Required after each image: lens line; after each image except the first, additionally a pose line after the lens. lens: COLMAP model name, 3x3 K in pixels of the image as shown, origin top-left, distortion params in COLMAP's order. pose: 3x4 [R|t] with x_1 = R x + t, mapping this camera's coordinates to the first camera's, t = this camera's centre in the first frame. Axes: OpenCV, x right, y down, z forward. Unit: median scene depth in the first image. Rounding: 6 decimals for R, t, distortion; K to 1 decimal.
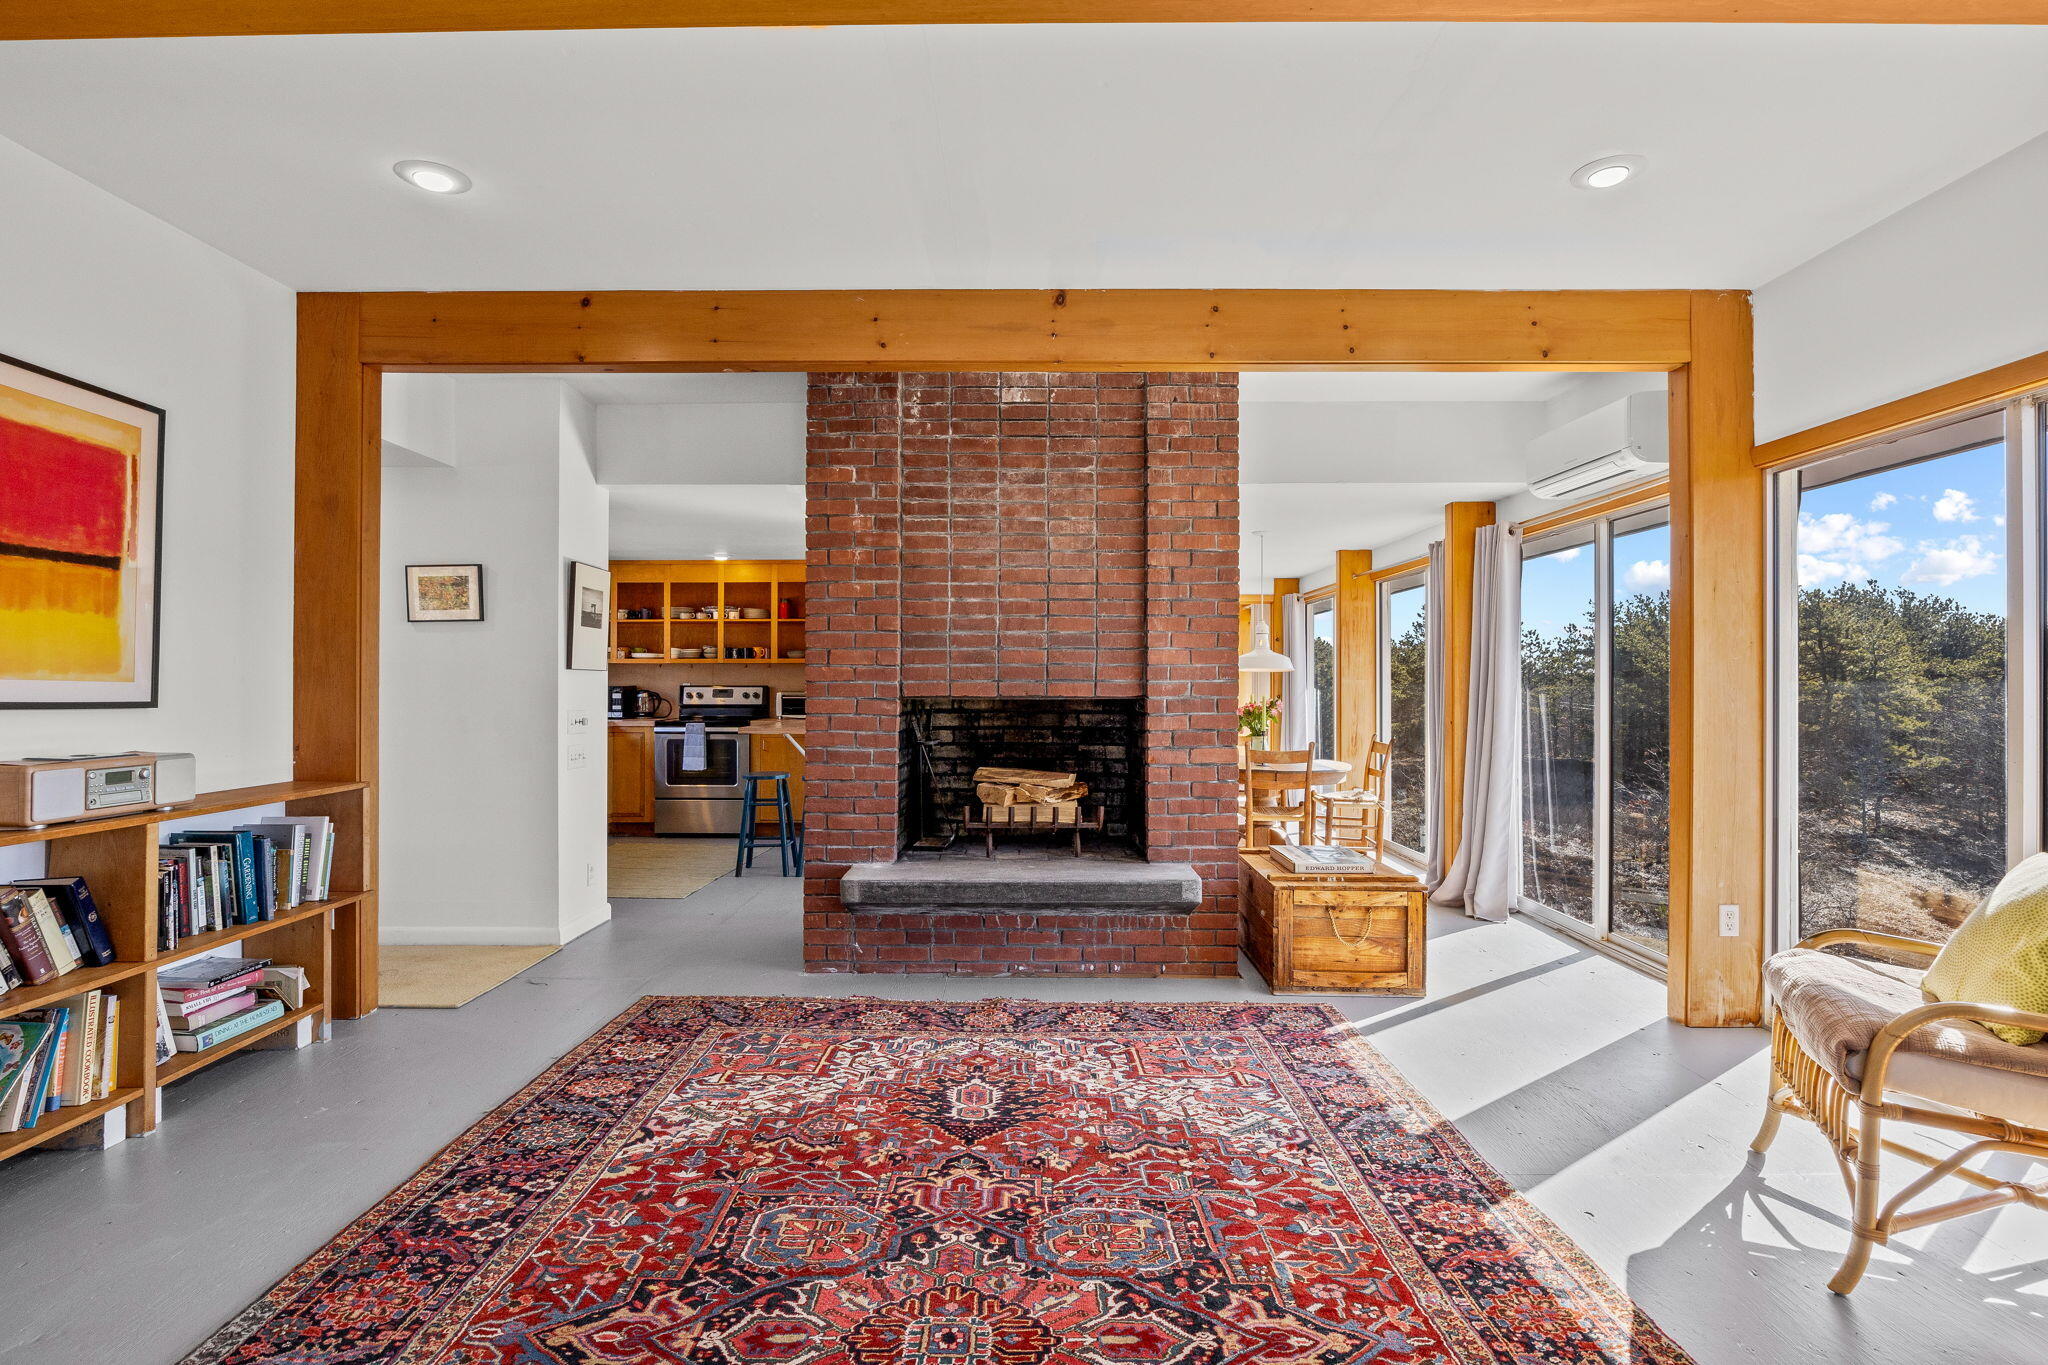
lens RADIAL K [[896.3, 0, 1025.6], [0, 896.3, 670.1], [0, 0, 1]] dist [0.000200, 0.000312]
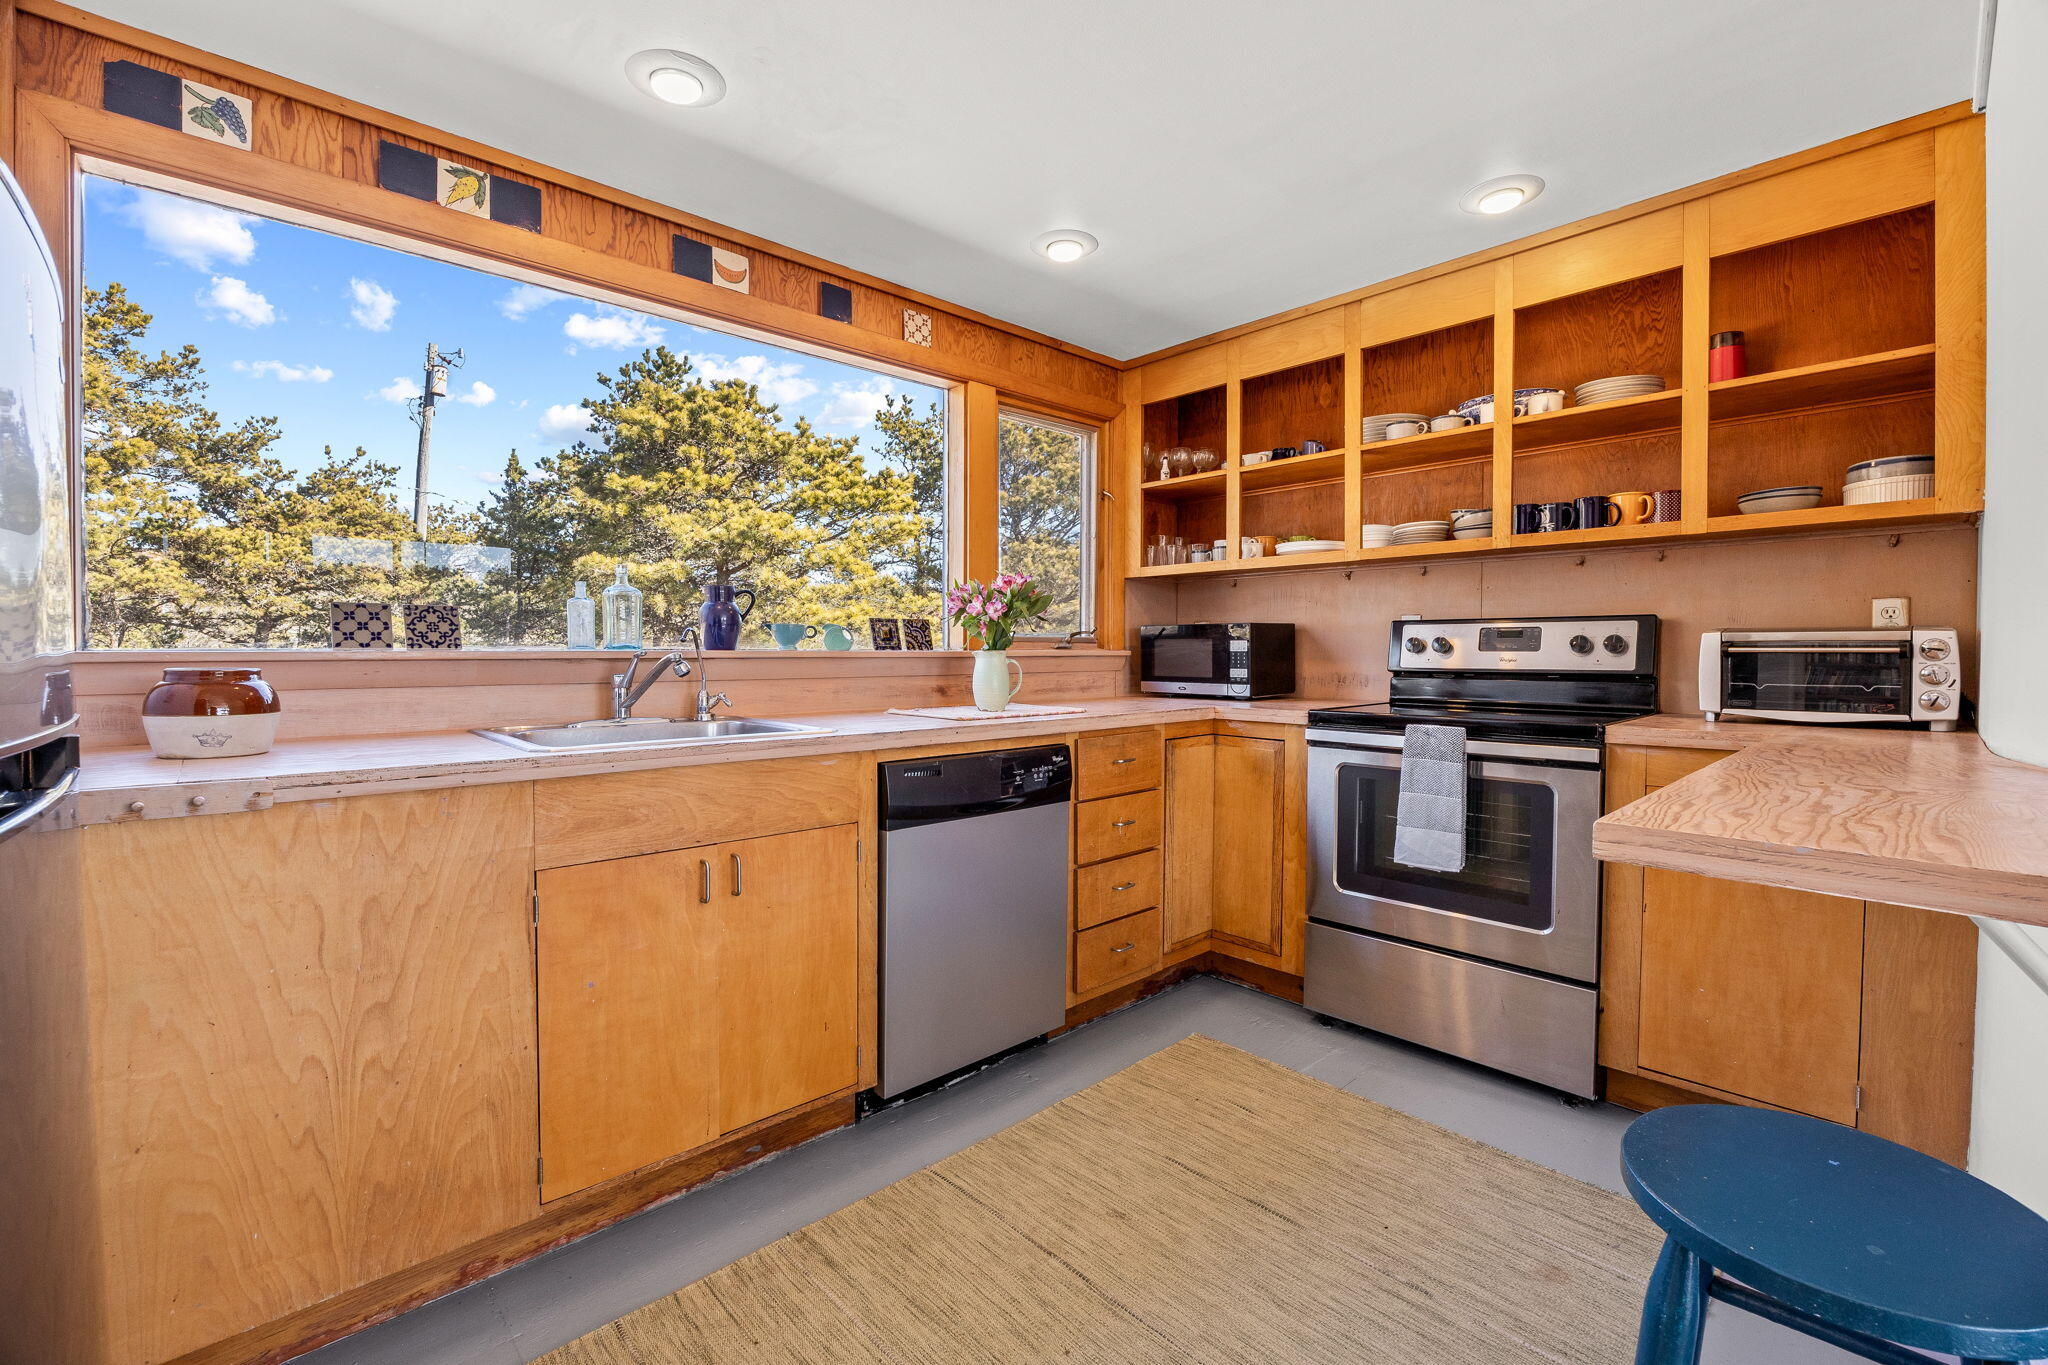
lens RADIAL K [[896.3, 0, 1025.6], [0, 896.3, 670.1], [0, 0, 1]] dist [0.000200, 0.000312]
pose [[0.679401, 0.013925, -0.733635, -0.208554], [0.008763, 0.999595, 0.027089, 0.027416], [0.733715, -0.024833, 0.679004, 0.622573]]
